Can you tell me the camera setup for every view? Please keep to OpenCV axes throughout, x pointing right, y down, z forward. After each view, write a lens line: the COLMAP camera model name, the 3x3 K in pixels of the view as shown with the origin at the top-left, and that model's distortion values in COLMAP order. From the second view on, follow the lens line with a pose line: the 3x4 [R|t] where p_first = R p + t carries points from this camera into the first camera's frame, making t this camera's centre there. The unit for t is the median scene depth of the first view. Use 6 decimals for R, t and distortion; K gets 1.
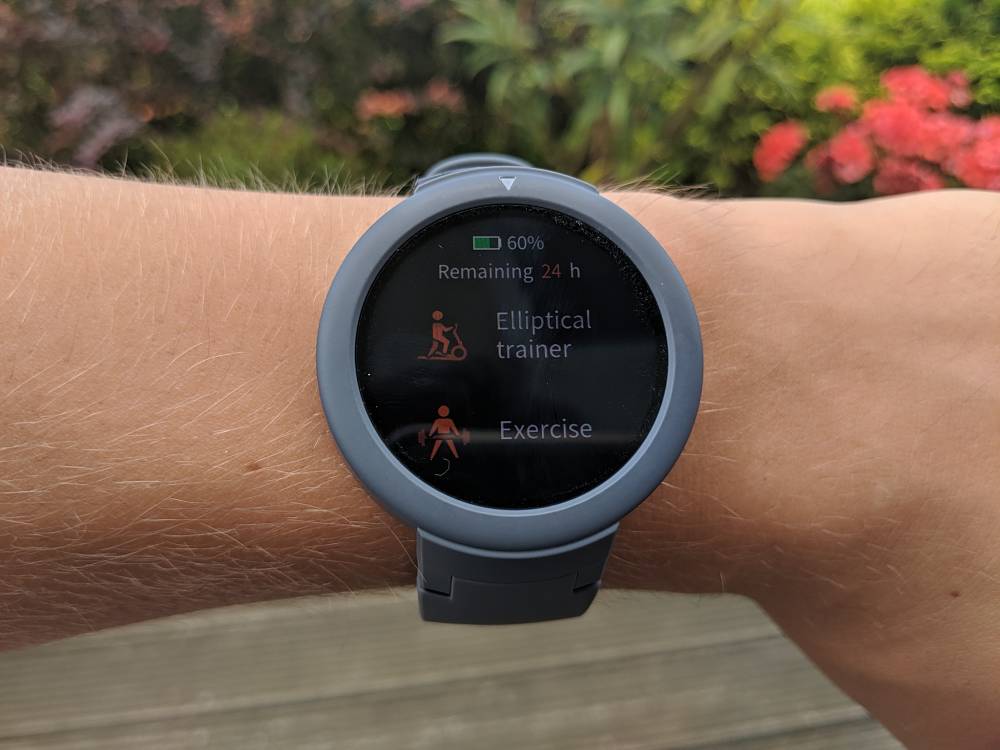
lens RADIAL K [[852.4, 0, 497.2], [0, 852.4, 362.1], [0, 0, 1]] dist [-0.008962, -0.008441]
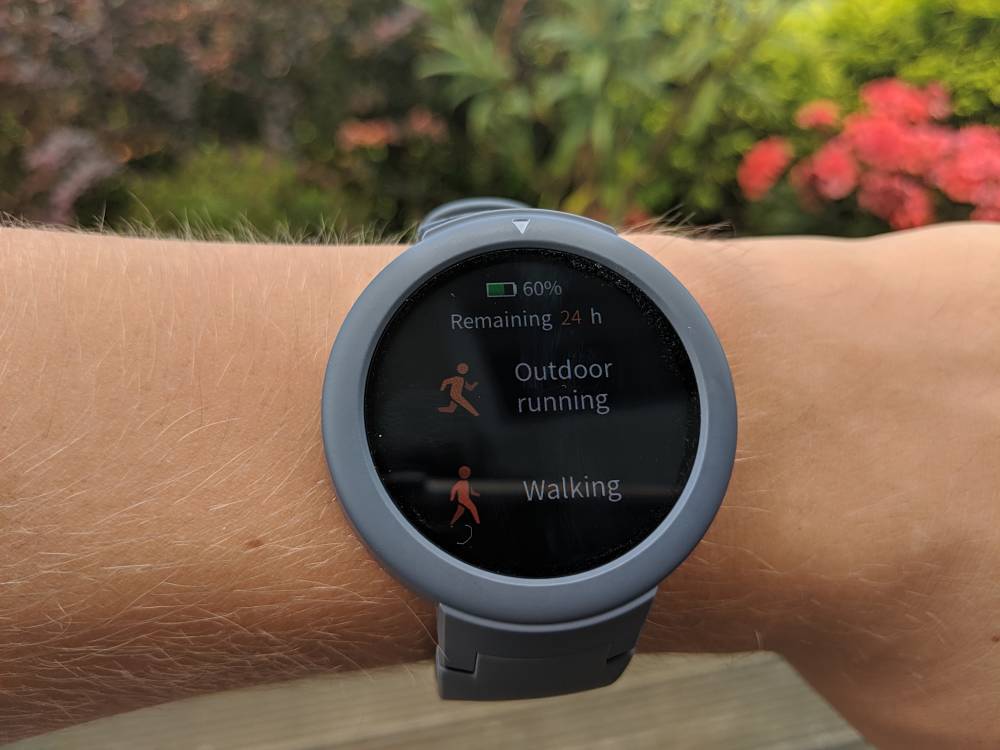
lens RADIAL K [[856.6, 0, 500.0], [0, 856.6, 375.0], [0, 0, 1]] dist [0.003759, -0.007451]
pose [[0.999205, -0.036980, 0.014922, -0.028565], [0.037240, 0.999153, -0.017490, -0.031433], [-0.014263, 0.018032, 0.999736, 0.069786]]
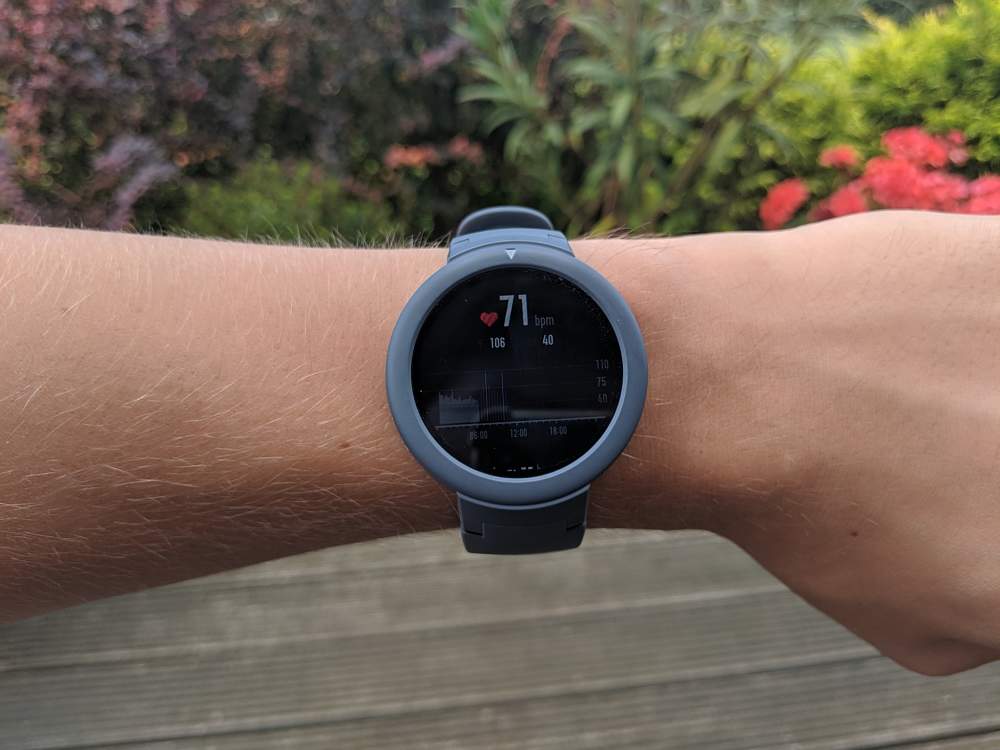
lens RADIAL K [[765.6, 0, 505.0], [0, 765.6, 345.9], [0, 0, 1]] dist [-0.010373, -0.002397]
pose [[0.998210, -0.031457, -0.050868, 0.059252], [0.033670, 0.998497, 0.043243, -0.092163], [0.049431, -0.044879, 0.997769, -0.282352]]
